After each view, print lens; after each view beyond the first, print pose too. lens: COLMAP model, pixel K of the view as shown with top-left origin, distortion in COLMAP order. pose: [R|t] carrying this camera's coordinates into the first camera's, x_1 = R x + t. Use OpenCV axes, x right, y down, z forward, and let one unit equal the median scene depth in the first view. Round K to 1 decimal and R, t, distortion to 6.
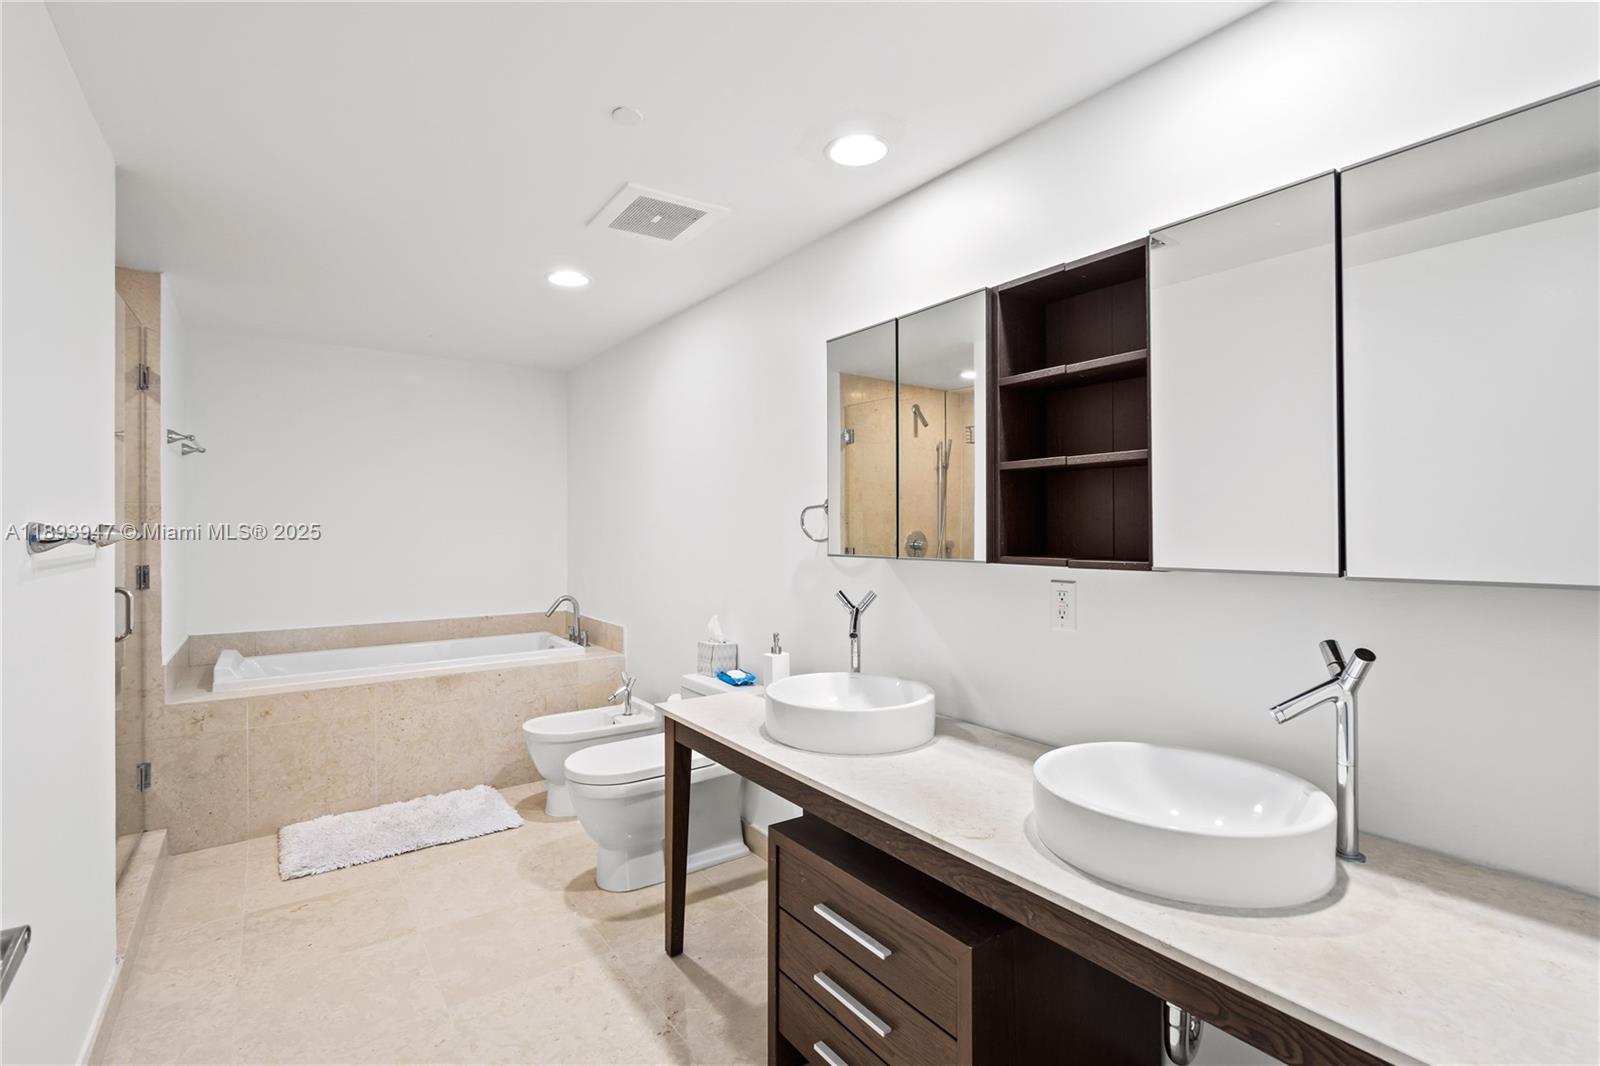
lens RADIAL K [[730.4, 0, 802.9], [0, 730.4, 523.0], [0, 0, 1]] dist [-0.006927, 0.000360]
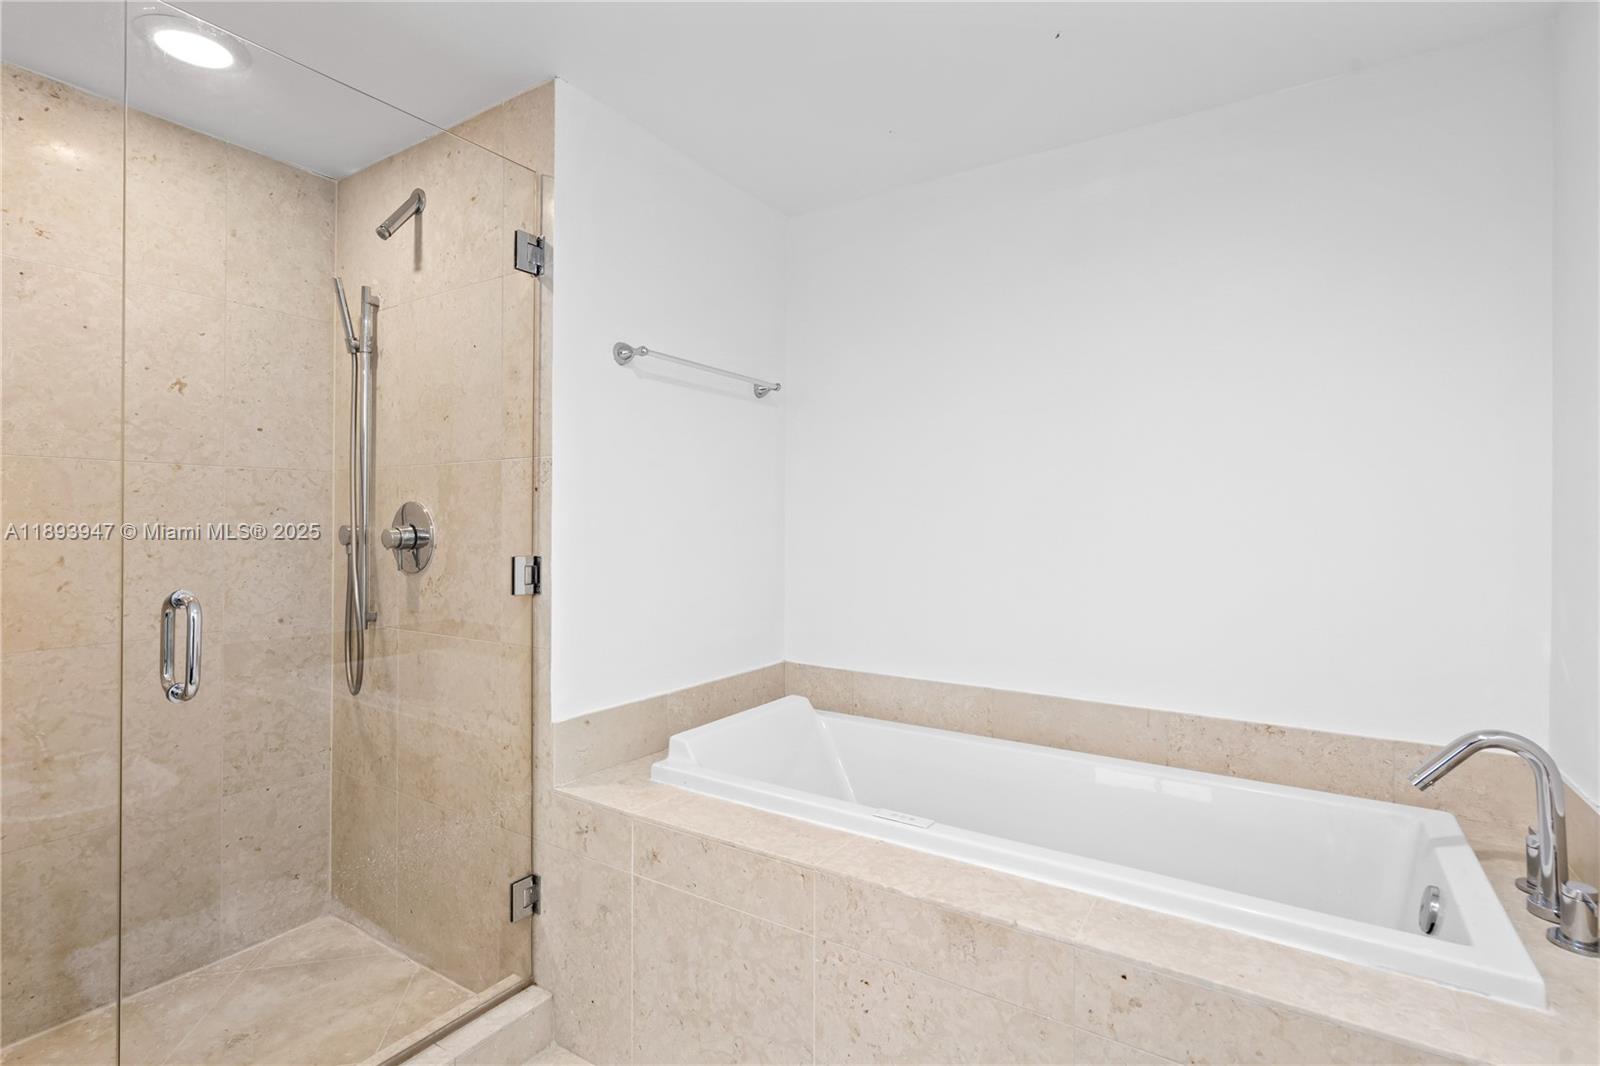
lens RADIAL K [[730.4, 0, 807.4], [0, 730.4, 530.7], [0, 0, 1]] dist [-0.006927, 0.000360]
pose [[0.366630, -0.002150, -0.930364, -0.222678], [-0.011030, 0.999917, -0.006657, 0.035368], [0.930302, 0.012703, 0.366576, 0.916432]]
